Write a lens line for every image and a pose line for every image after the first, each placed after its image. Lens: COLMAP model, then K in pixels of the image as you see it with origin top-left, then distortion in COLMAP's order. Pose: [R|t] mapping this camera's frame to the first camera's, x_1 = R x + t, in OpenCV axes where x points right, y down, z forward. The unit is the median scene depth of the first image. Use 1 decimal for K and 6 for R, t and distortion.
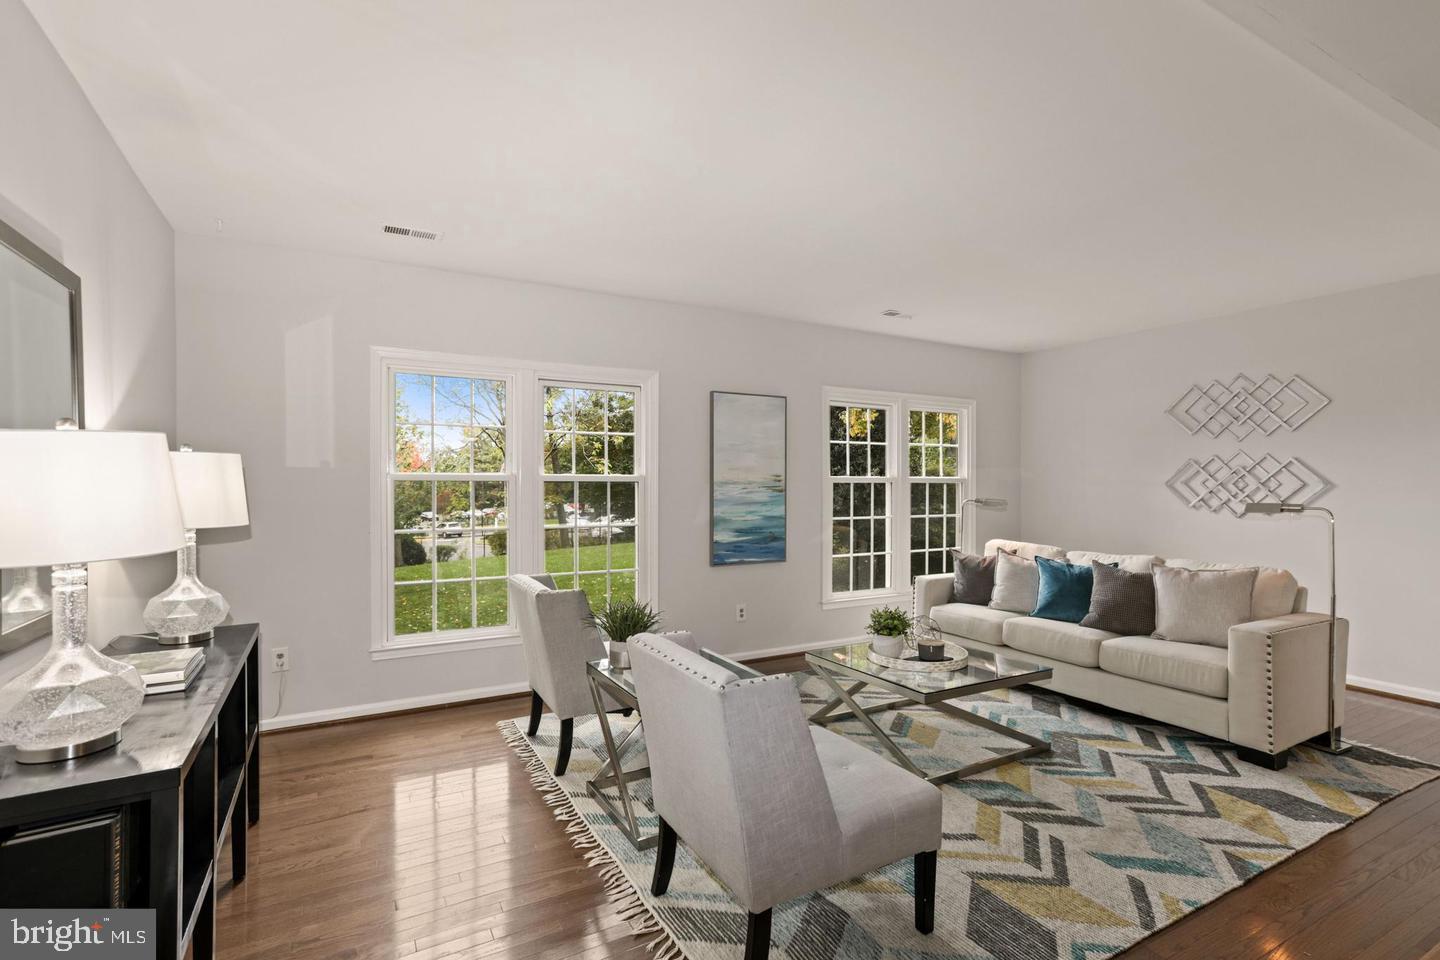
lens RADIAL K [[680.1, 0, 711.0], [0, 680.1, 484.2], [0, 0, 1]] dist [0.000409, 0.008730]
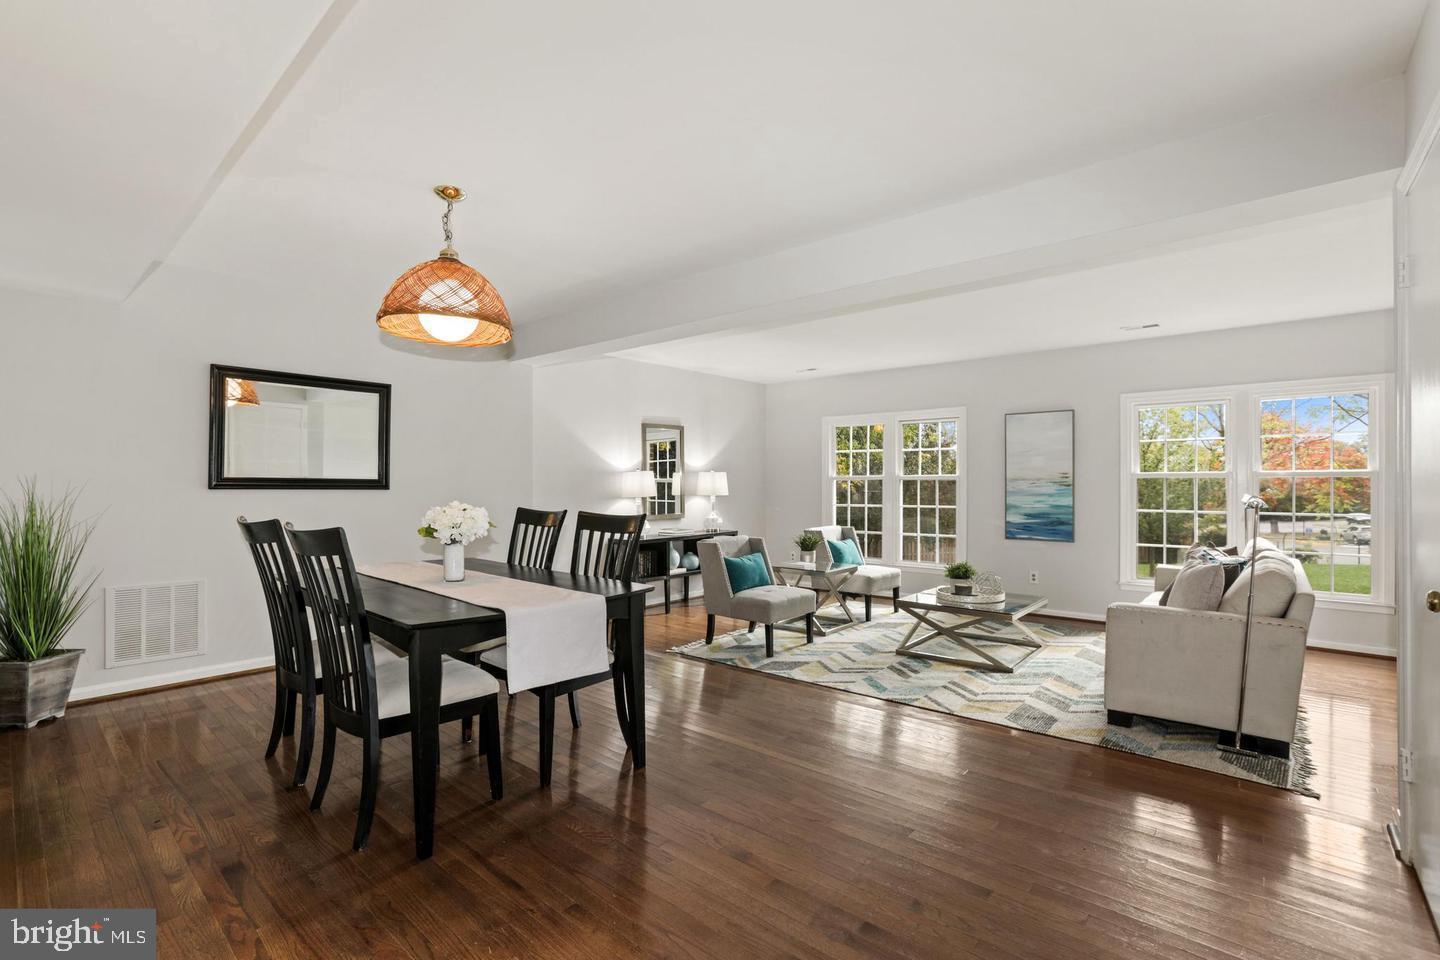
lens RADIAL K [[662.6, 0, 720.0], [0, 662.6, 480.0], [0, 0, 1]] dist [-0.056712, 0.029170]
pose [[0.359453, 0.004623, -0.933152, 1.373000], [0.010201, 0.999909, 0.008884, -0.024063], [0.933108, -0.012713, 0.359373, -0.038211]]
